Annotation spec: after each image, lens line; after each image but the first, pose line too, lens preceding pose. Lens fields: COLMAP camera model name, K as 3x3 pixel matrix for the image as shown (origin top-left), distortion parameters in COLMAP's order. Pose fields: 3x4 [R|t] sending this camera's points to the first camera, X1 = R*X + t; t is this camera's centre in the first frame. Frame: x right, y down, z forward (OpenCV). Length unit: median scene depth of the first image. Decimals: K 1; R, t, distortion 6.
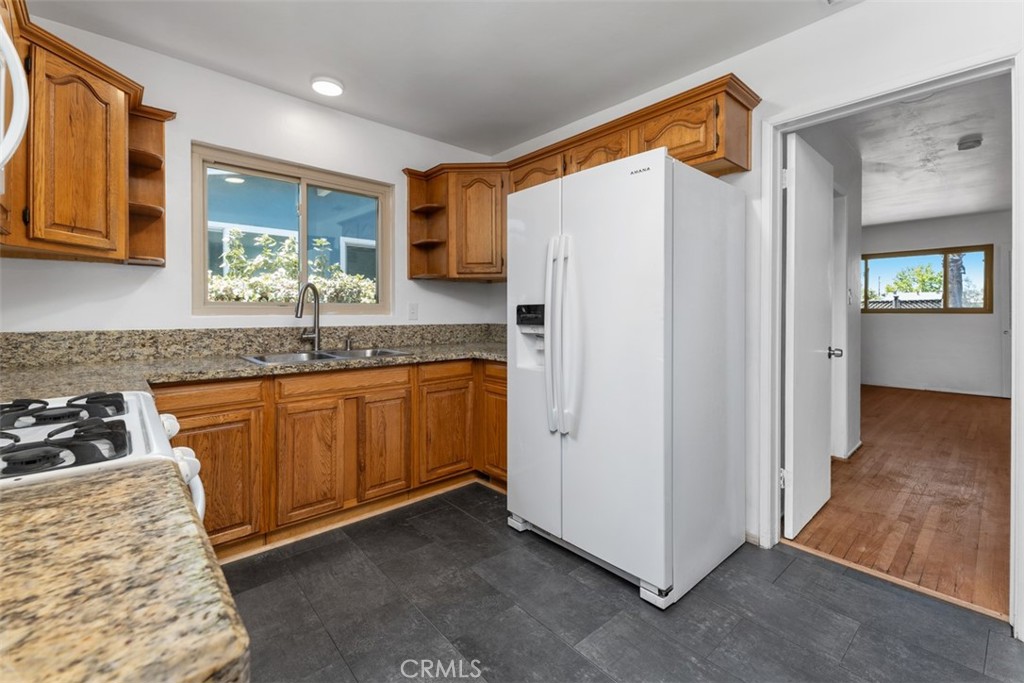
lens RADIAL K [[439.7, 0, 510.1], [0, 439.7, 314.4], [0, 0, 1]] dist [0.002401, -0.000214]
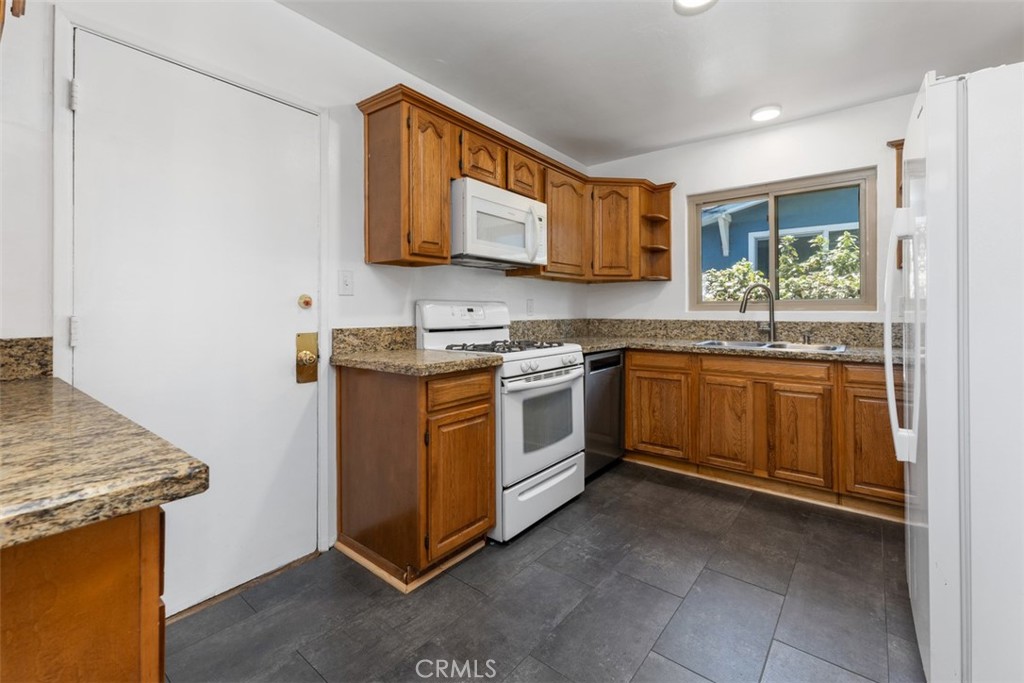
lens RADIAL K [[439.7, 0, 505.3], [0, 439.7, 306.5], [0, 0, 1]] dist [0.002401, -0.000214]
pose [[0.161741, -0.007403, -0.986805, 0.690448], [-0.001898, 0.999968, -0.007813, 0.000388], [0.986831, 0.003136, 0.161722, 0.149836]]
